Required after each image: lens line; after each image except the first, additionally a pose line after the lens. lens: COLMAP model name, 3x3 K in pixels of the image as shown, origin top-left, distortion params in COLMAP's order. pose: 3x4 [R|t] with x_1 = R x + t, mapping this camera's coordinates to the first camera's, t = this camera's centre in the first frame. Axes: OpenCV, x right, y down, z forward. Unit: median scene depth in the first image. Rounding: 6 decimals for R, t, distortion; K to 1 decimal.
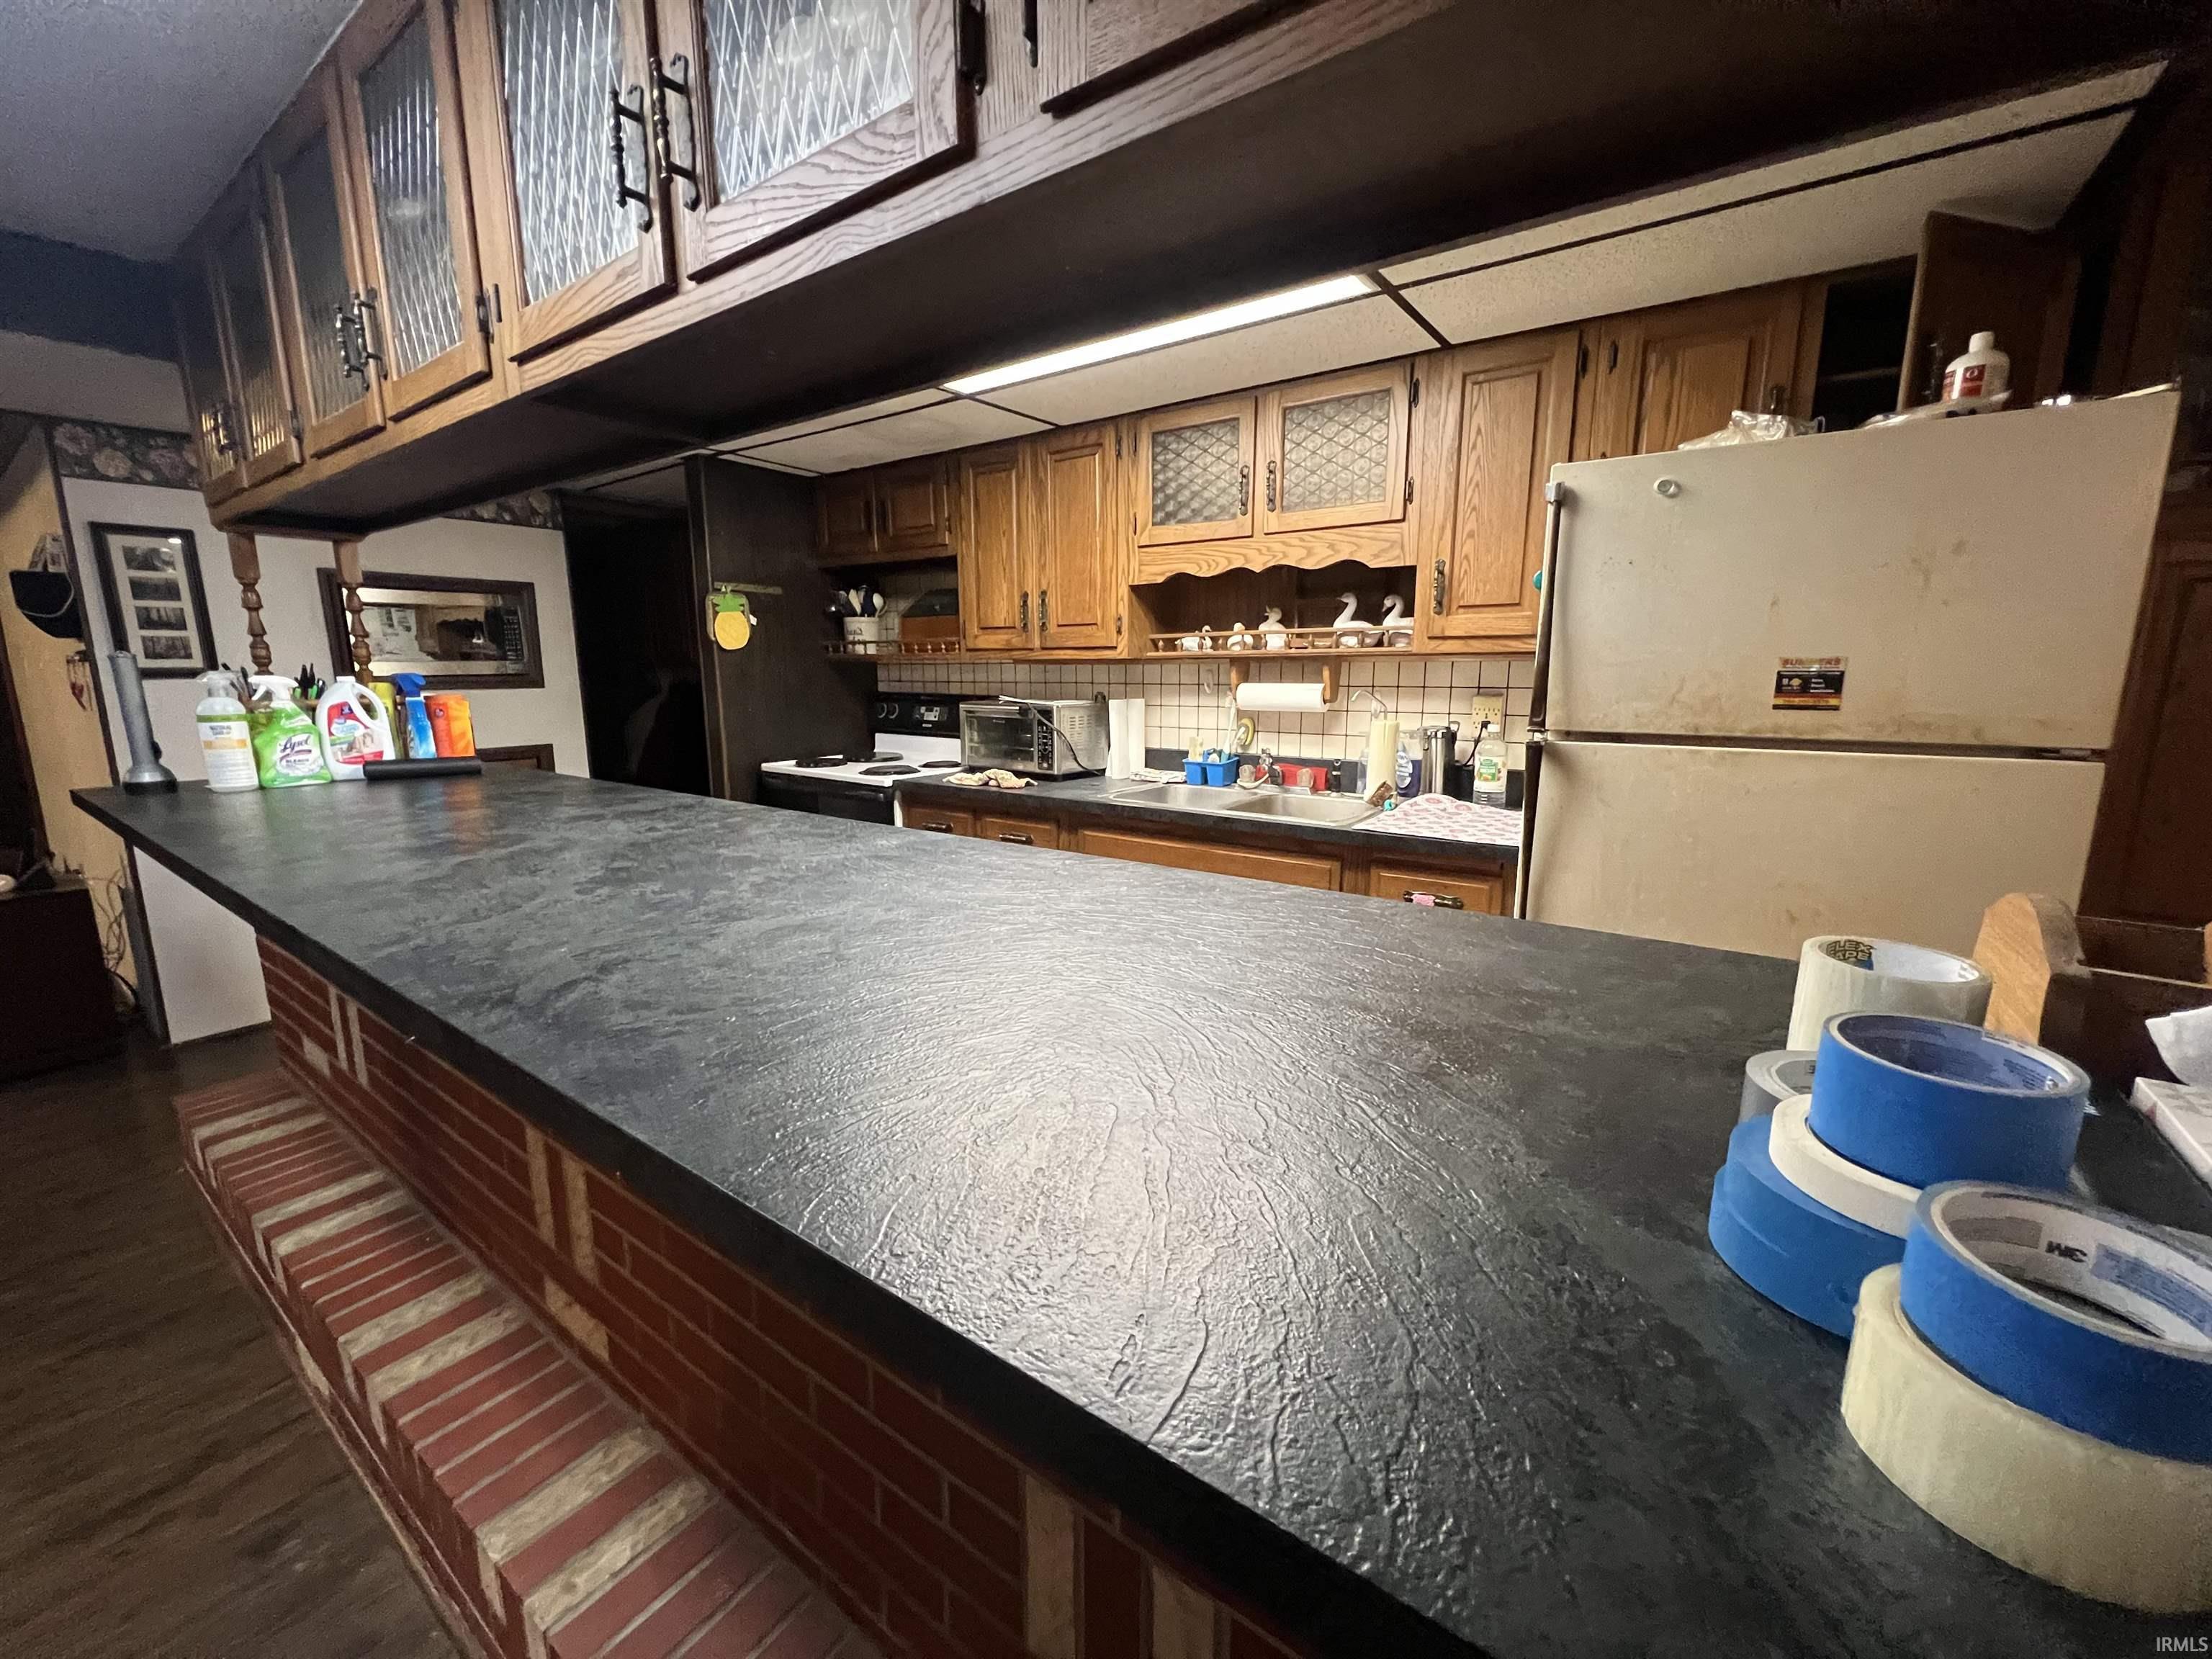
lens RADIAL K [[882.8, 0, 1103.4], [0, 882.8, 828.3], [0, 0, 1]] dist [-0.001492, -0.000179]
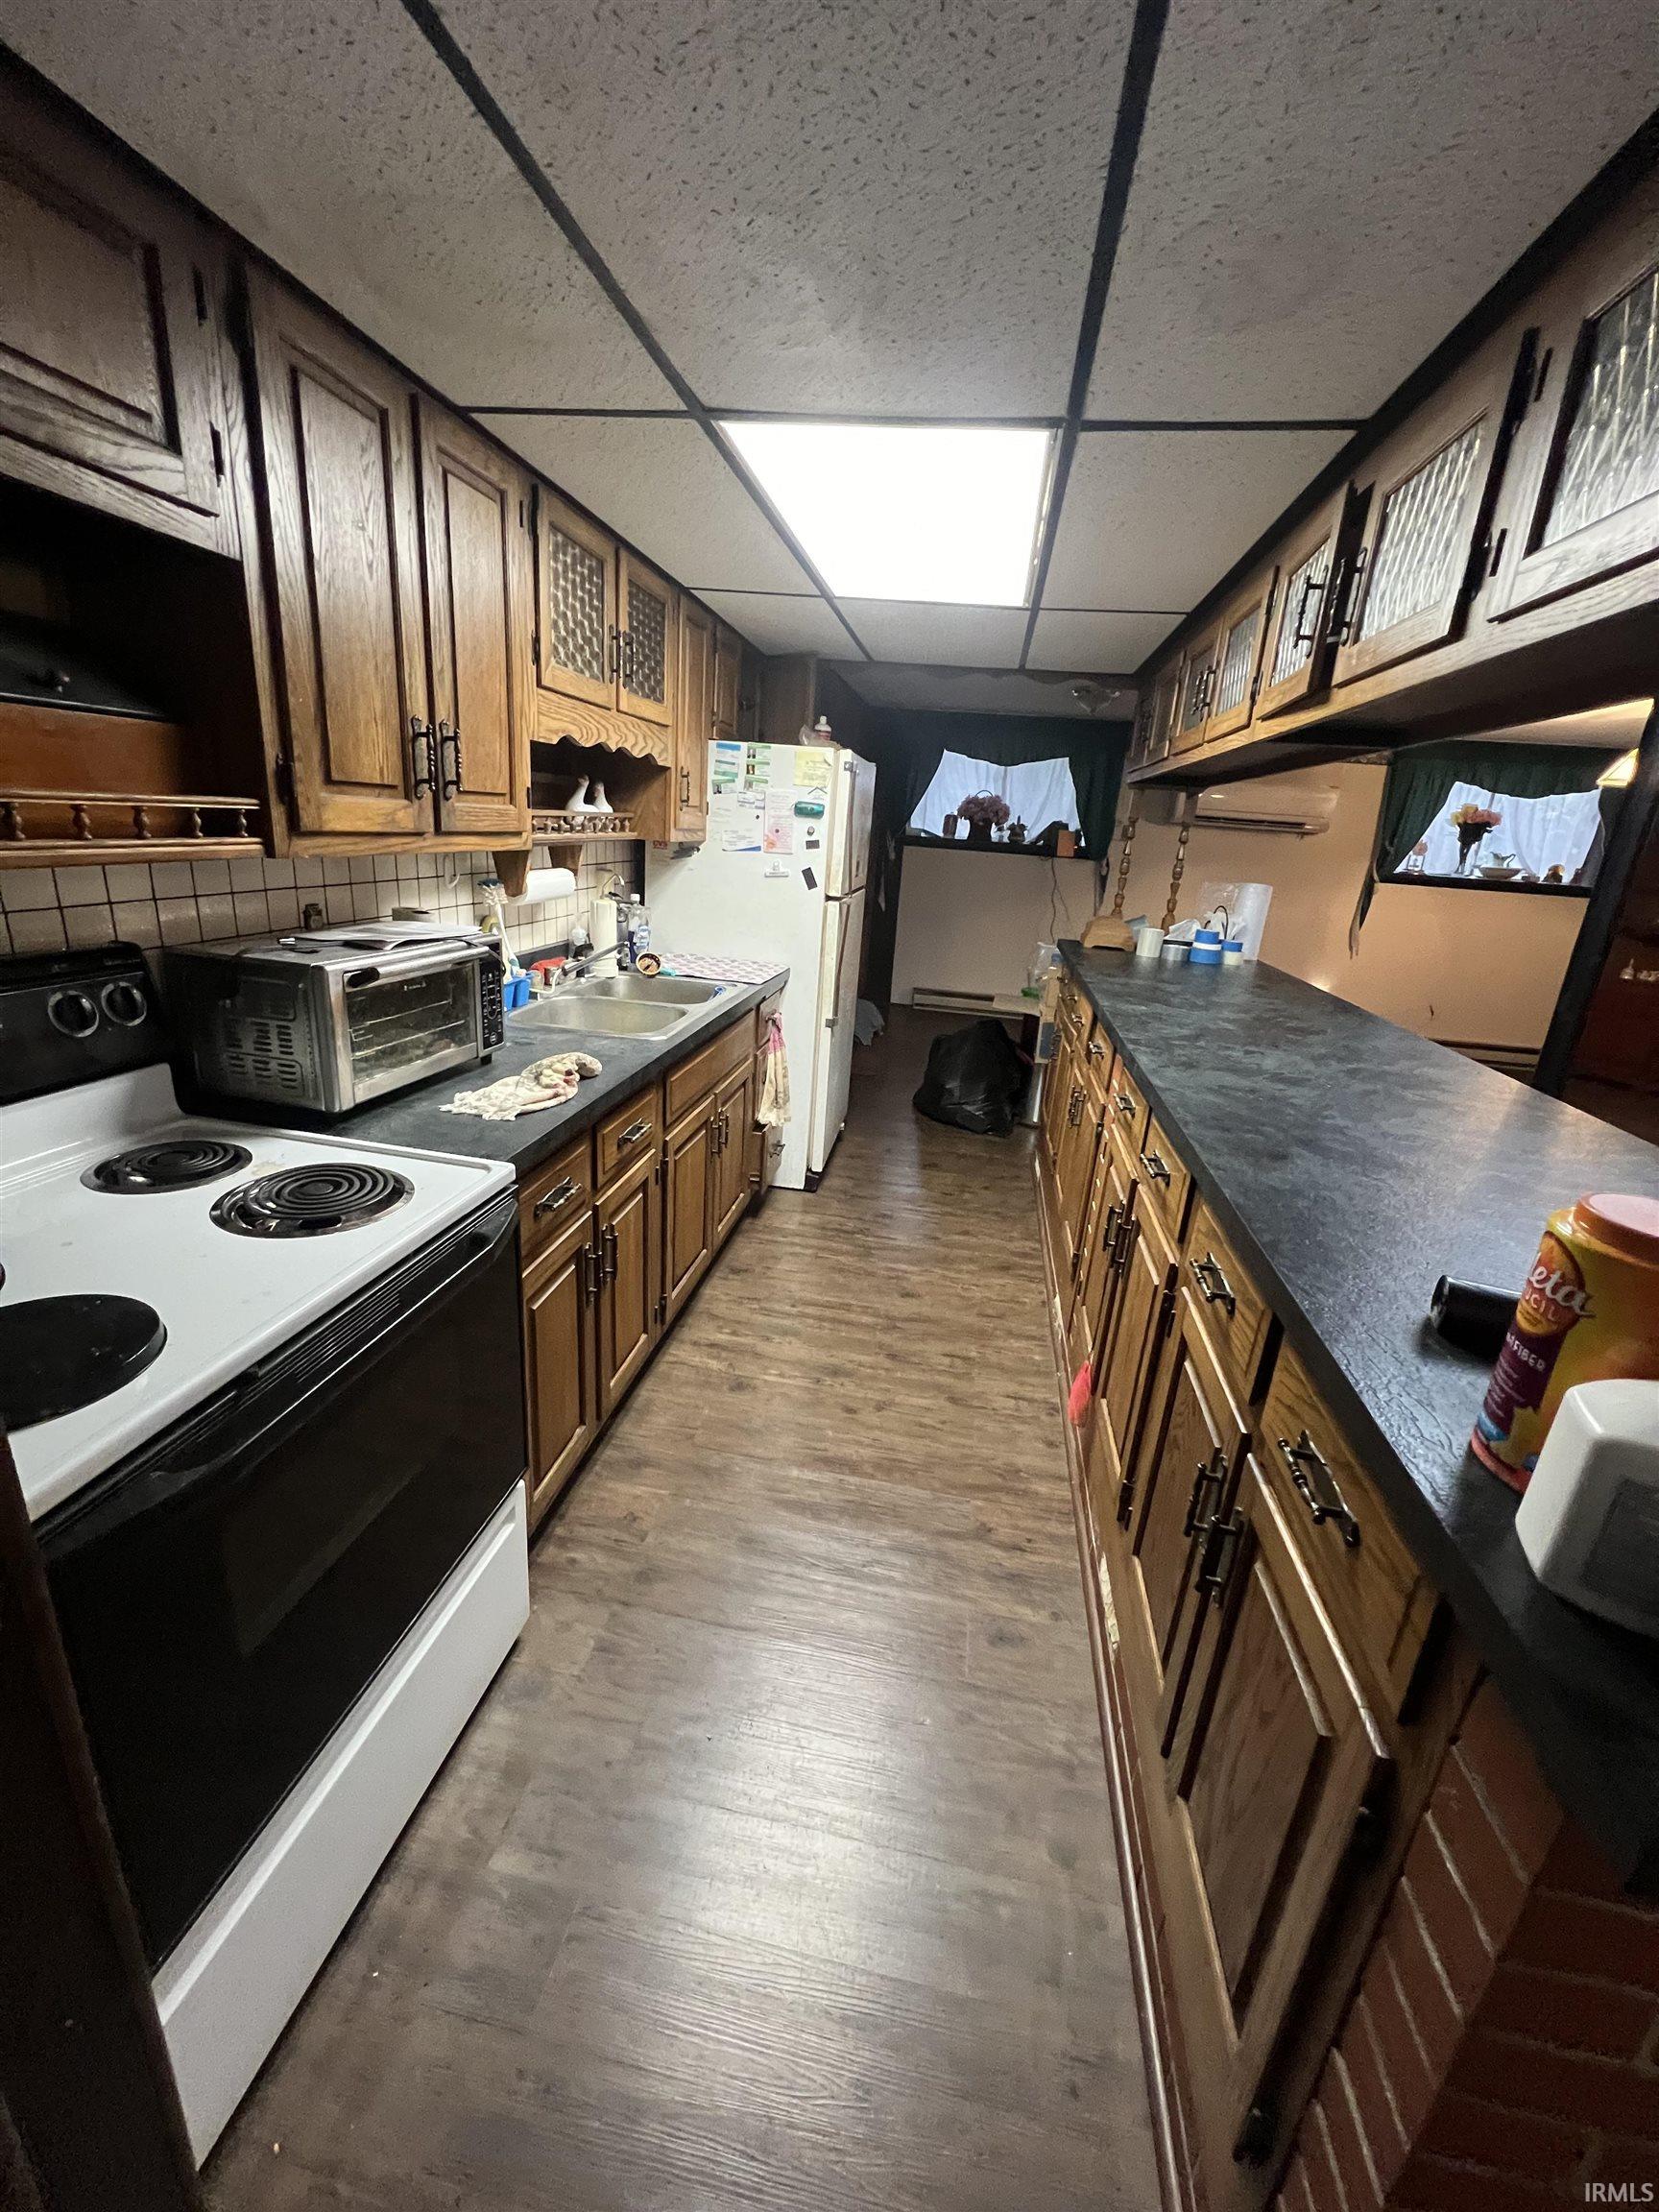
lens RADIAL K [[882.8, 0, 833.1], [0, 882.8, 1105.9], [0, 0, 1]] dist [-0.001492, -0.000179]
pose [[-0.444630, -0.302104, 0.843231, -0.723089], [0.092730, 0.920822, 0.378799, -0.247339], [-0.890902, 0.246618, -0.381411, 1.104123]]
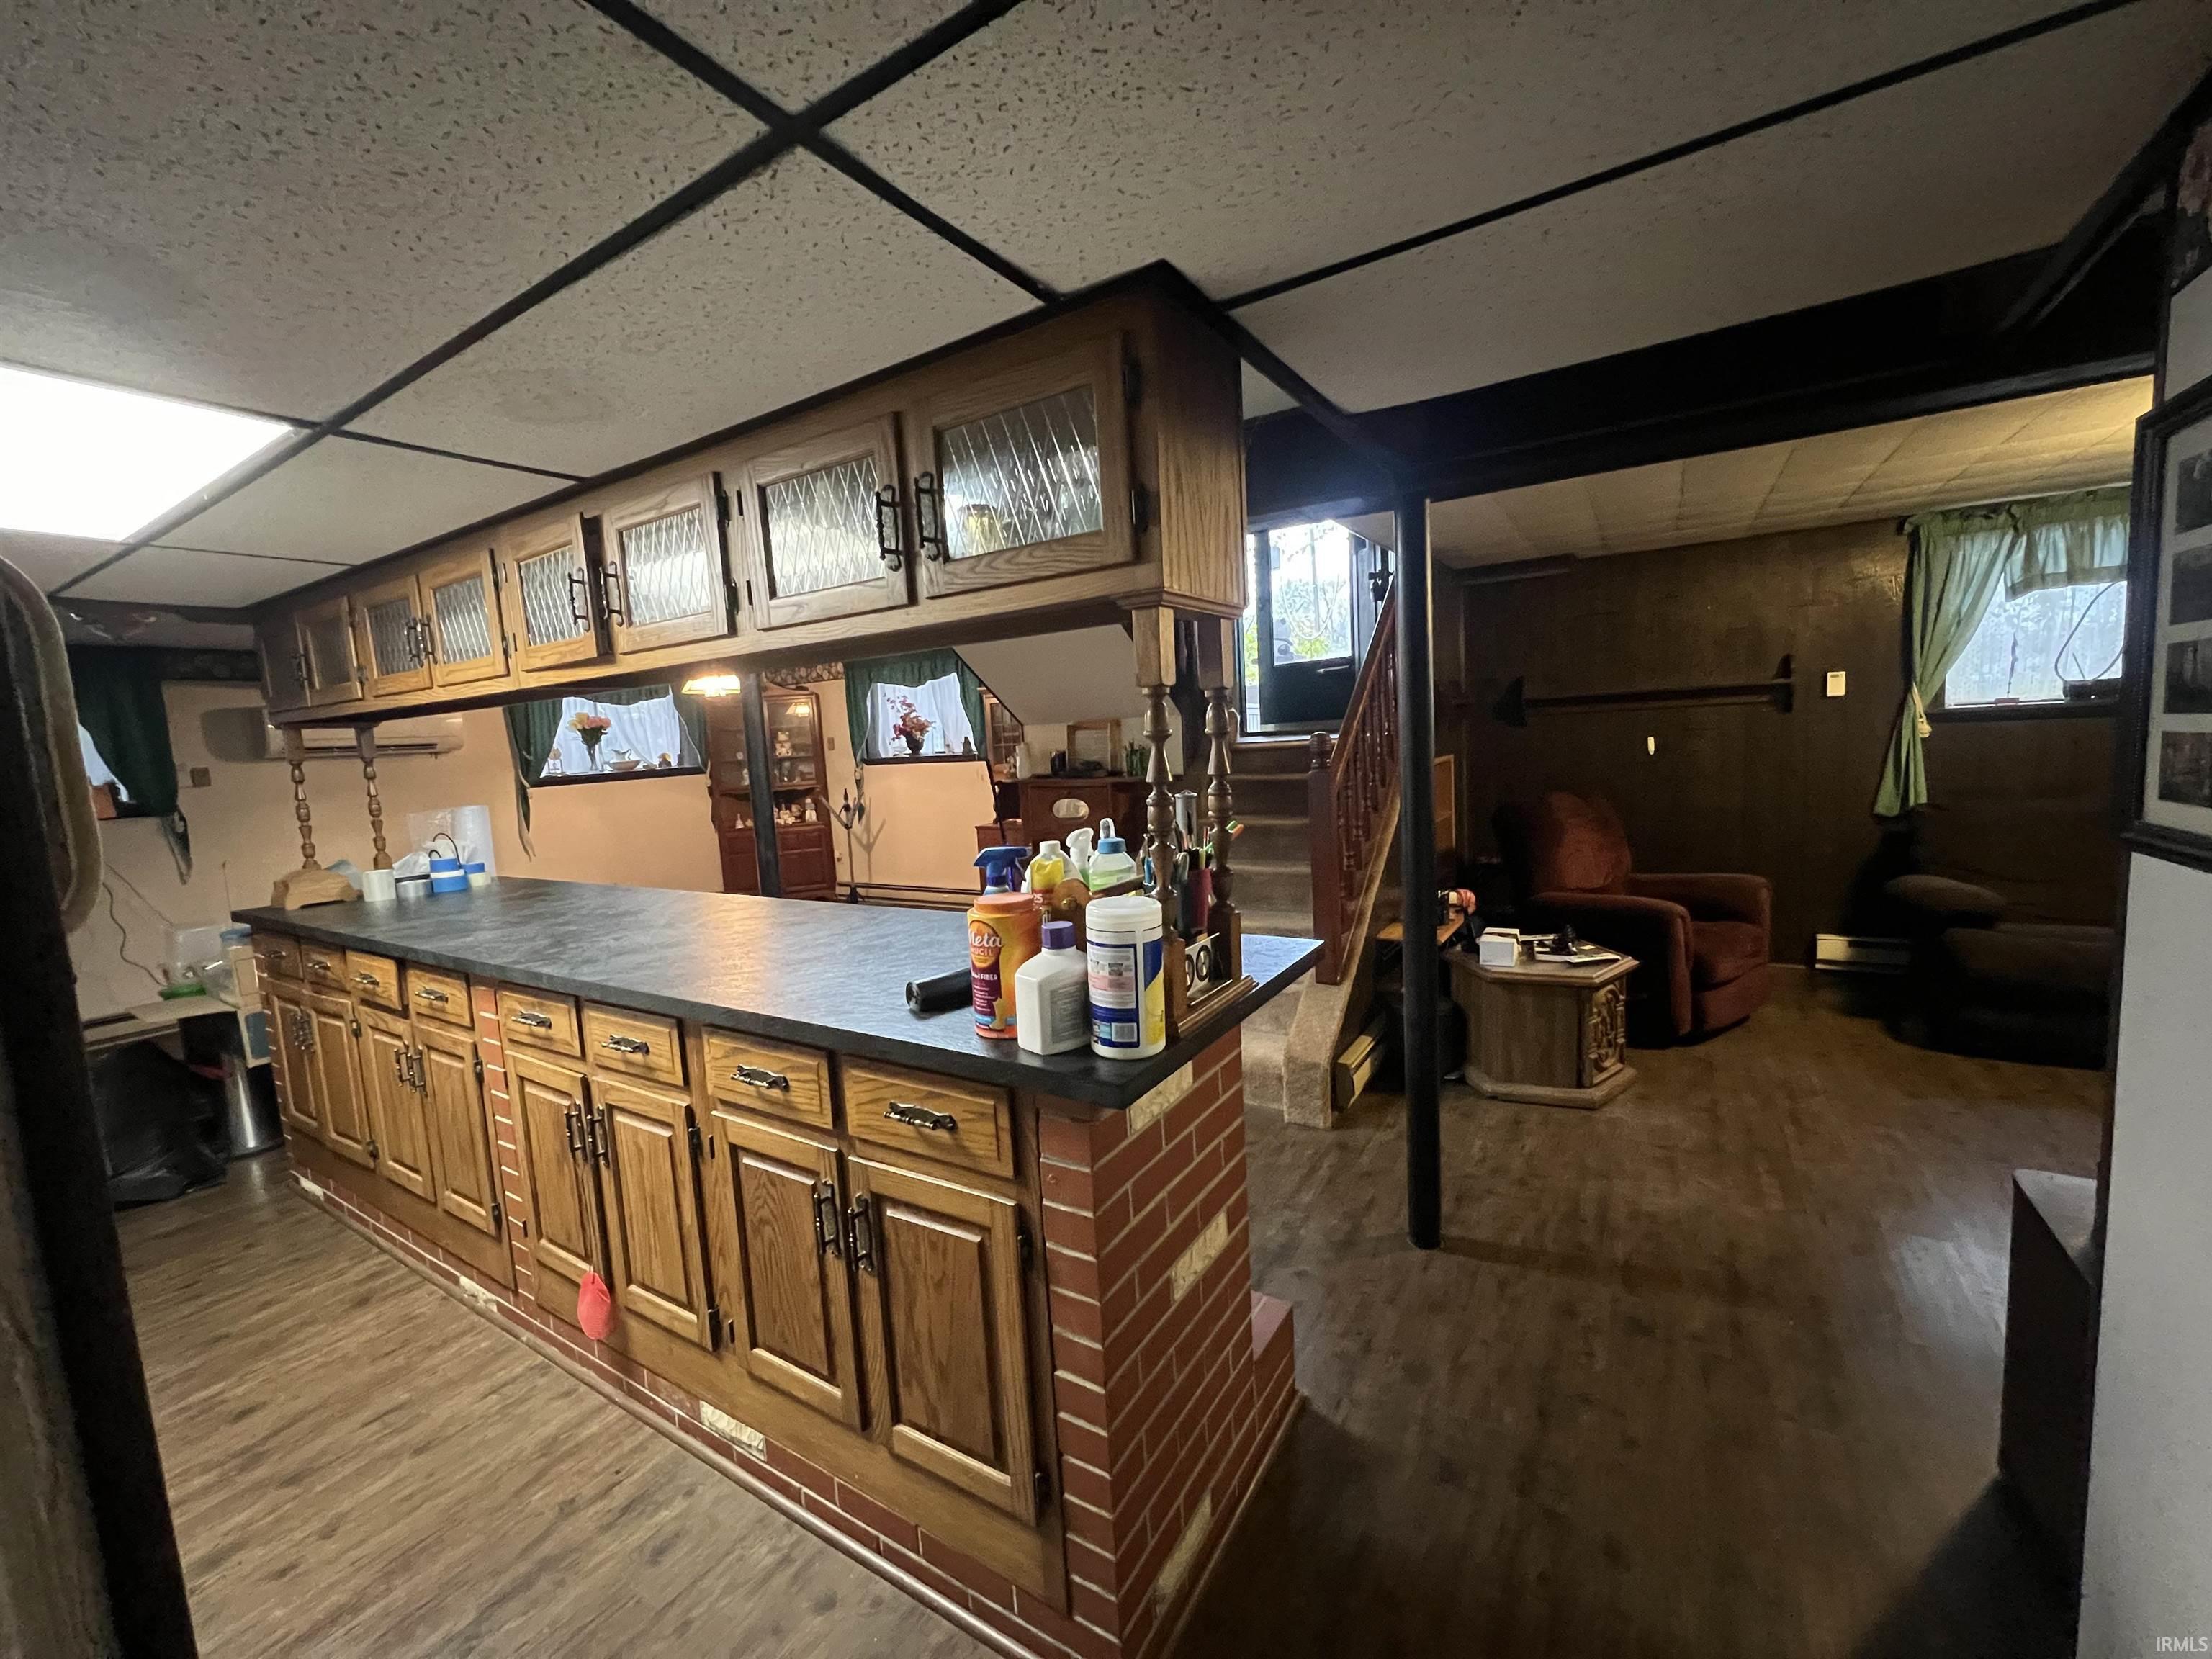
lens RADIAL K [[882.8, 0, 1105.0], [0, 882.8, 827.4], [0, 0, 1]] dist [-0.001492, -0.000179]
pose [[-0.995958, 0.064862, -0.062138, -0.673198], [0.044722, 0.958018, 0.283200, -0.297530], [0.077898, 0.279276, -0.957046, 1.310979]]
